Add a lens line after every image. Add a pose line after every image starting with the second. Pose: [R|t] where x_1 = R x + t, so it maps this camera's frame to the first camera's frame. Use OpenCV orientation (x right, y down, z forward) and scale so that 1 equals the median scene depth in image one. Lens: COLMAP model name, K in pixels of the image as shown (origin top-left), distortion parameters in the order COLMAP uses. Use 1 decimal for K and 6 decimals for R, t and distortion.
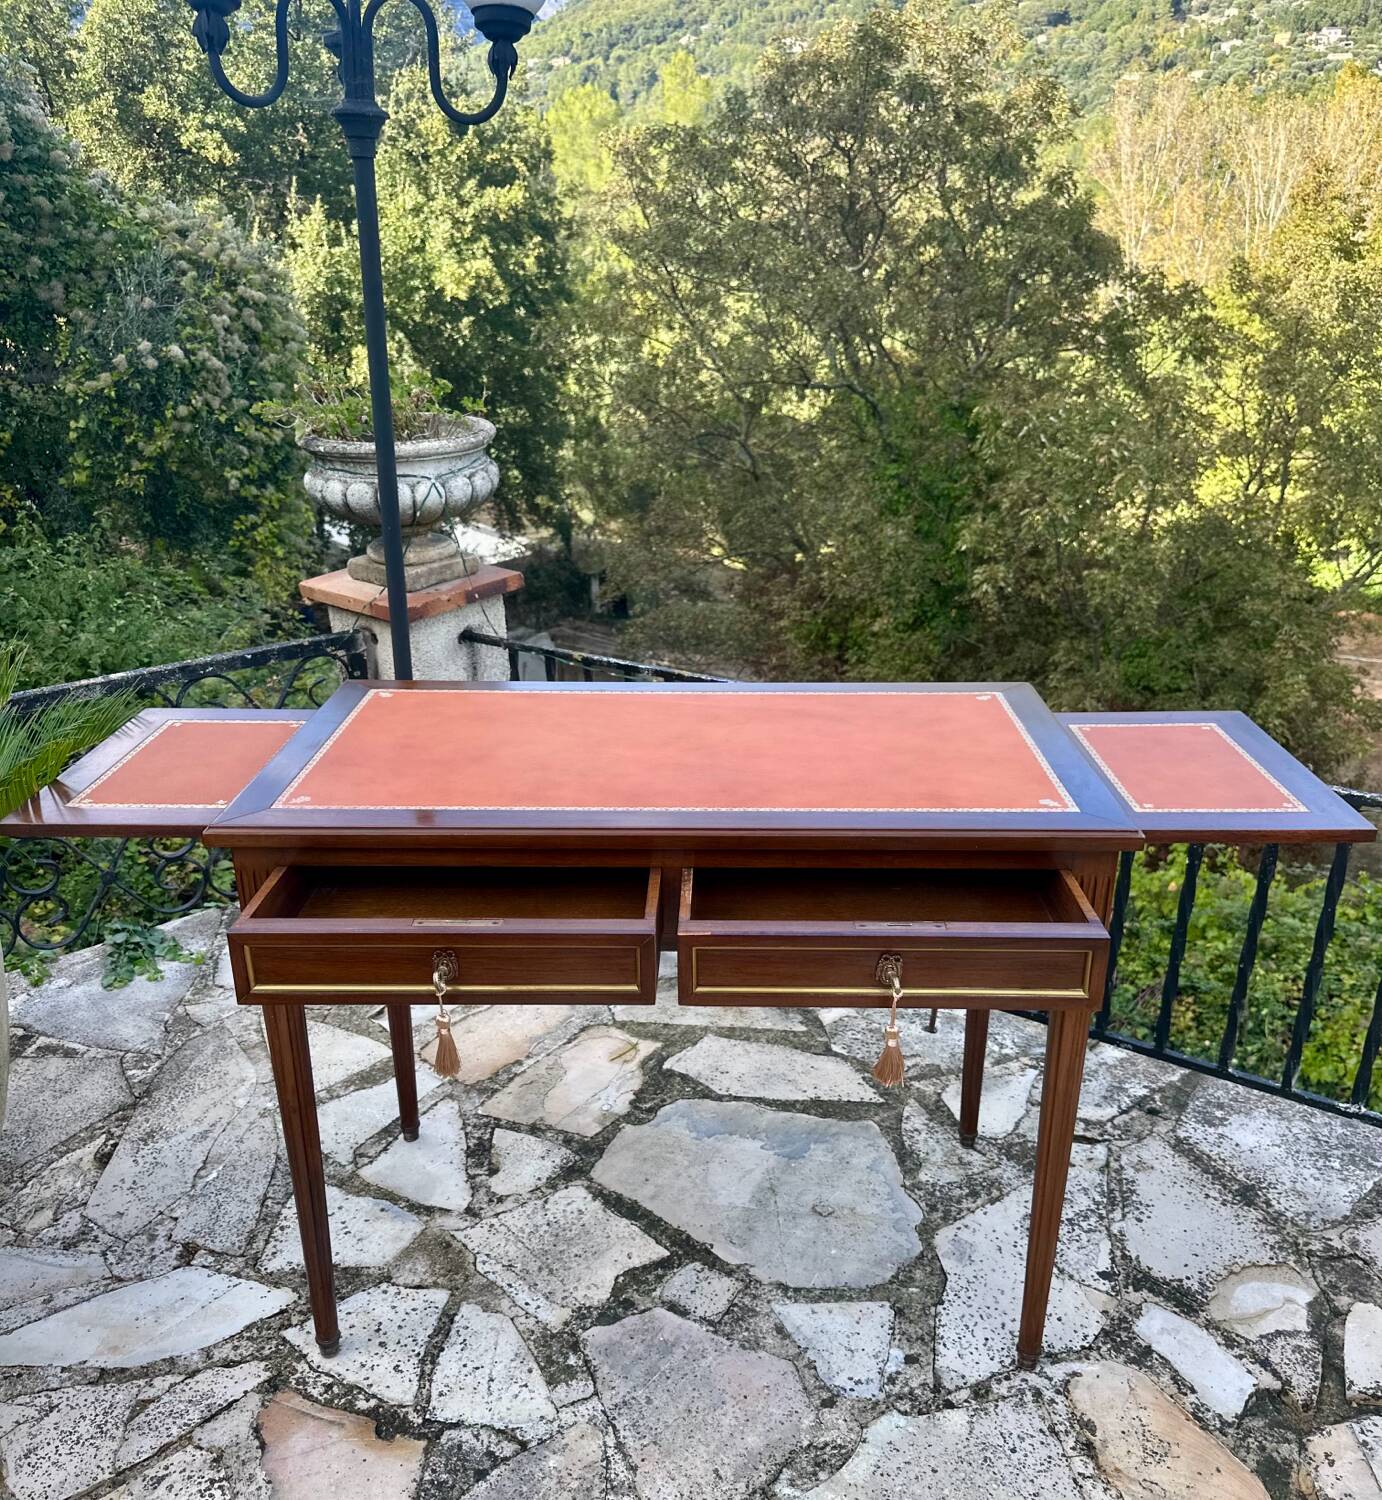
lens RADIAL K [[1258.1, 0, 694.8], [0, 1258.1, 788.7], [0, 0, 1]] dist [0.029405, -0.045891]
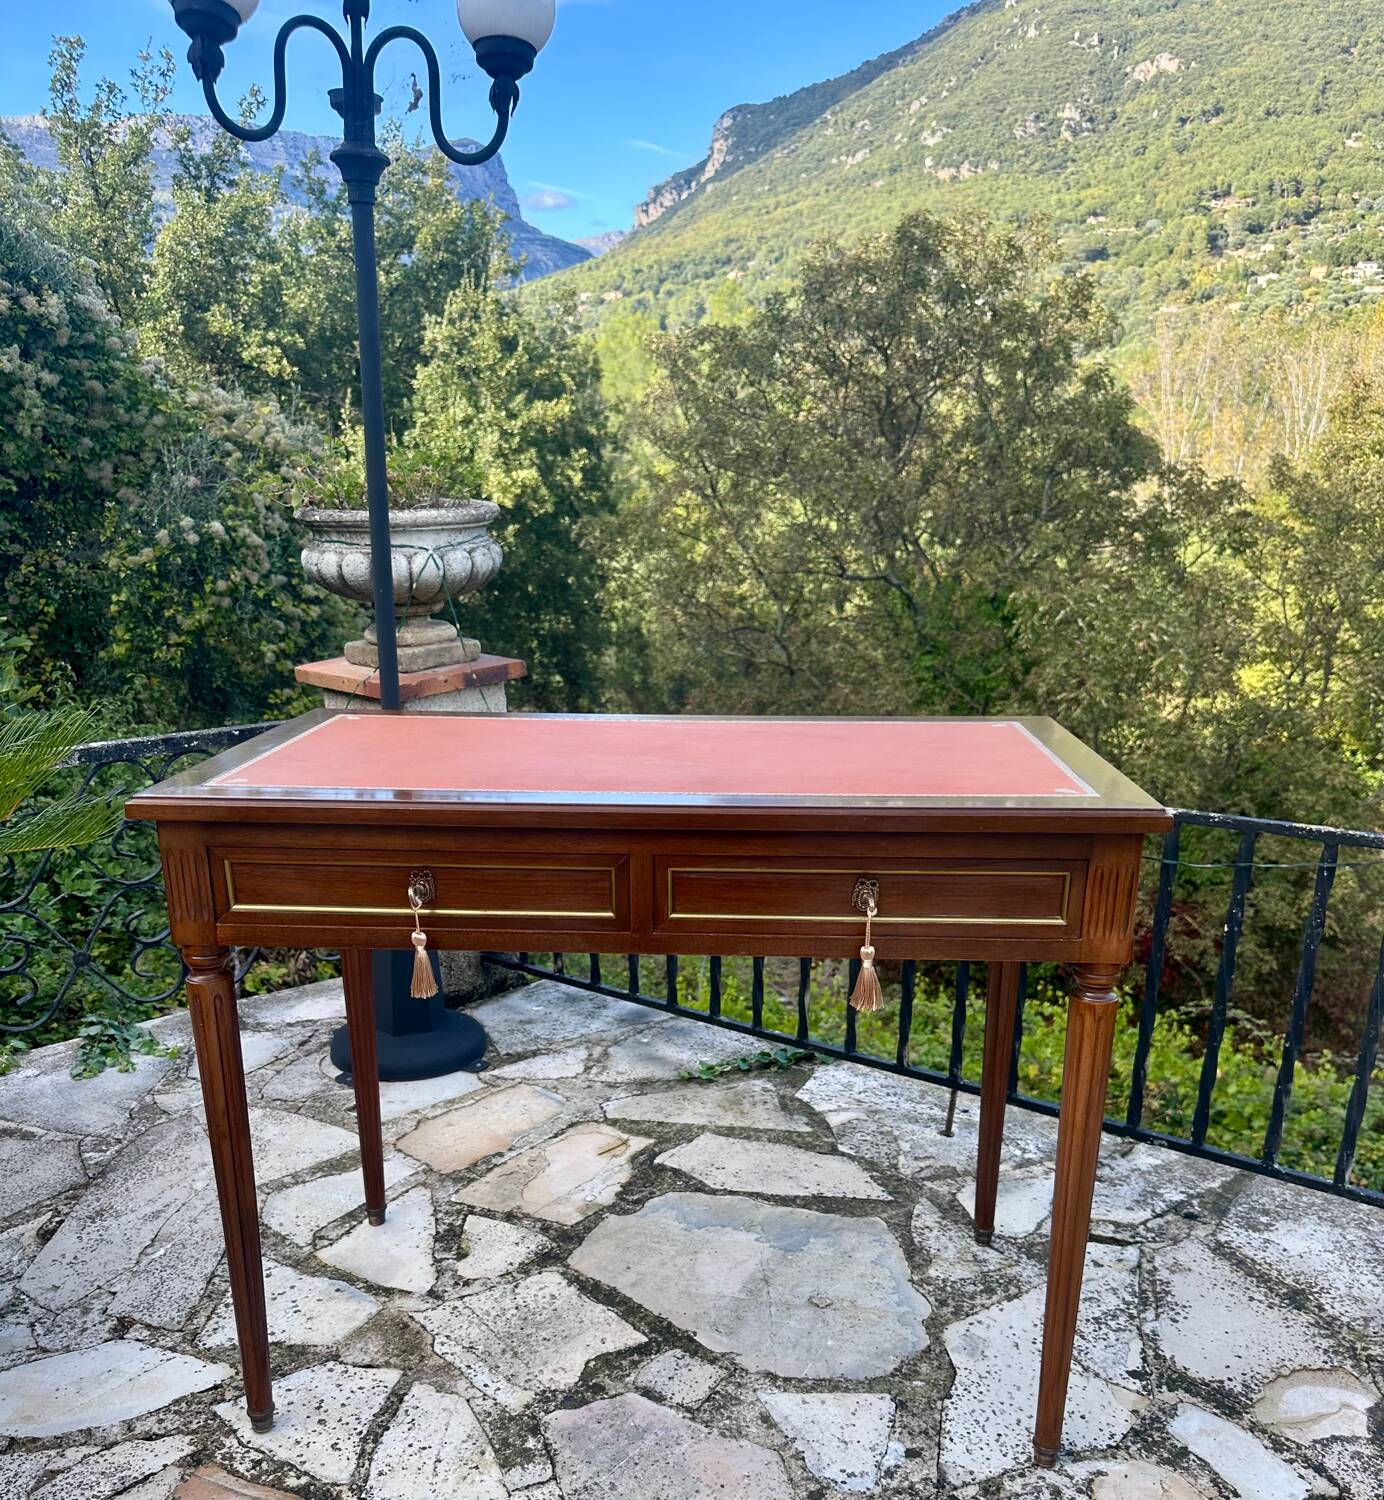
lens RADIAL K [[1258.1, 0, 693.3], [0, 1258.1, 918.2], [0, 0, 1]] dist [0.029405, -0.045891]
pose [[0.999375, 0.014916, -0.032043, 0.036151], [-0.017072, 0.997533, -0.068095, 0.125374], [0.030949, 0.068600, 0.997164, 0.079050]]
